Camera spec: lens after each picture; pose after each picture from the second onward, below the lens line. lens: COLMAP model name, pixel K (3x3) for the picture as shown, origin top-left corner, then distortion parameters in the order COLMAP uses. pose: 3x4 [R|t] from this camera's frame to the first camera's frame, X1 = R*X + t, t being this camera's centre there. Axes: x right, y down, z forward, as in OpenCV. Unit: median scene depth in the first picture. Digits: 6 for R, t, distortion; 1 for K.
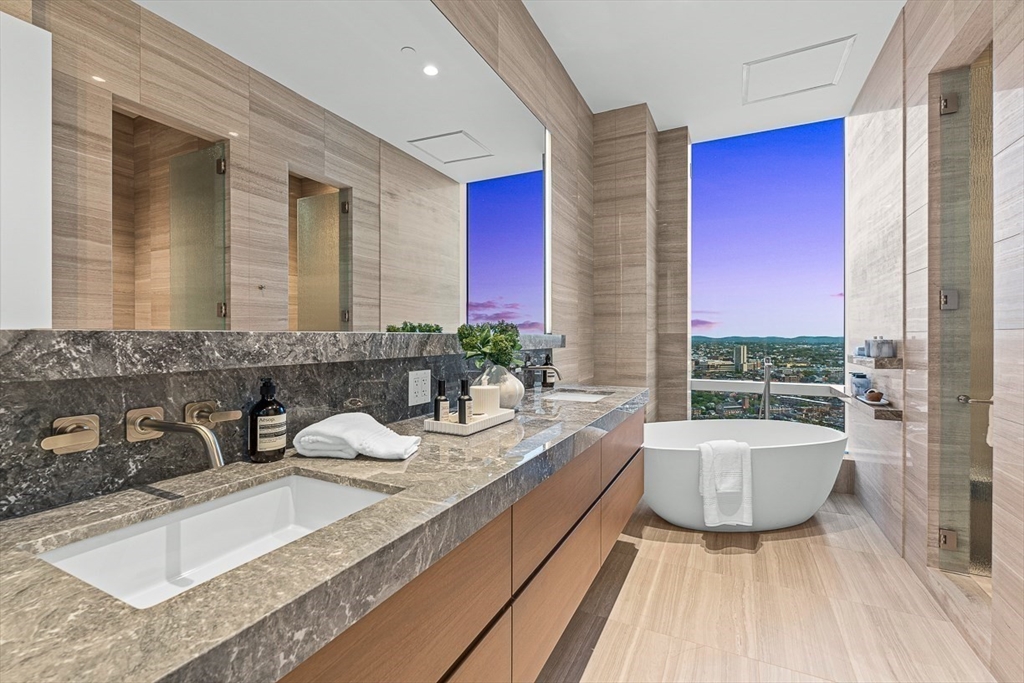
lens RADIAL K [[455.8, 0, 507.3], [0, 455.8, 339.6], [0, 0, 1]] dist [-0.003105, -0.000265]
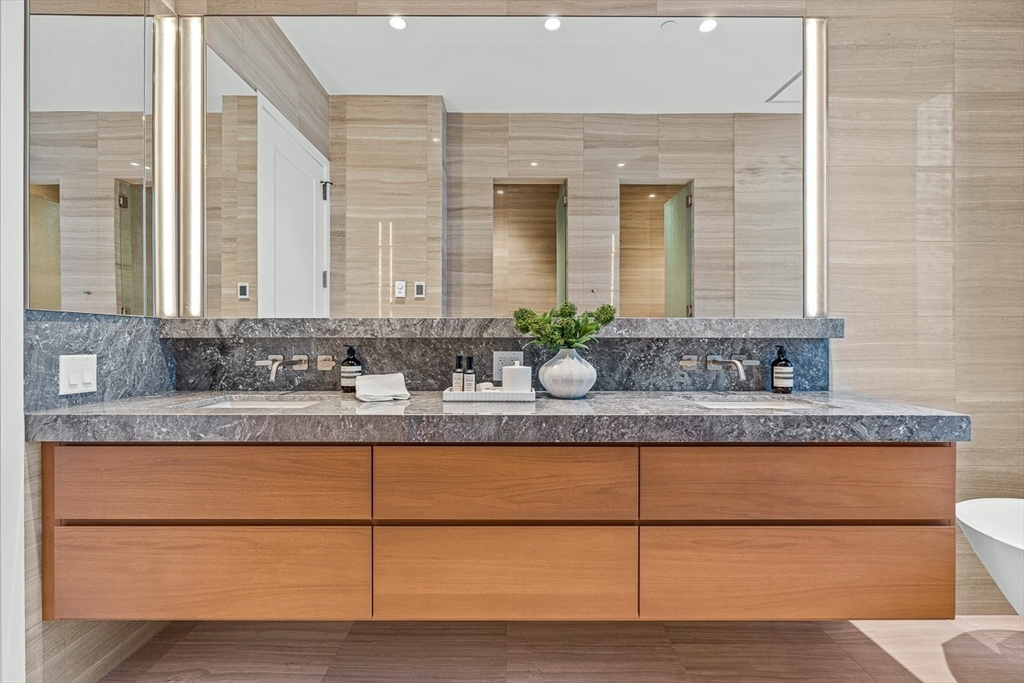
lens RADIAL K [[455.8, 0, 507.3], [0, 455.8, 339.6], [0, 0, 1]] dist [-0.003105, -0.000265]
pose [[0.450463, -0.001843, -0.892793, 0.930413], [-0.006390, 0.999966, -0.005288, 0.049722], [0.892772, 0.008087, 0.450436, 0.541041]]
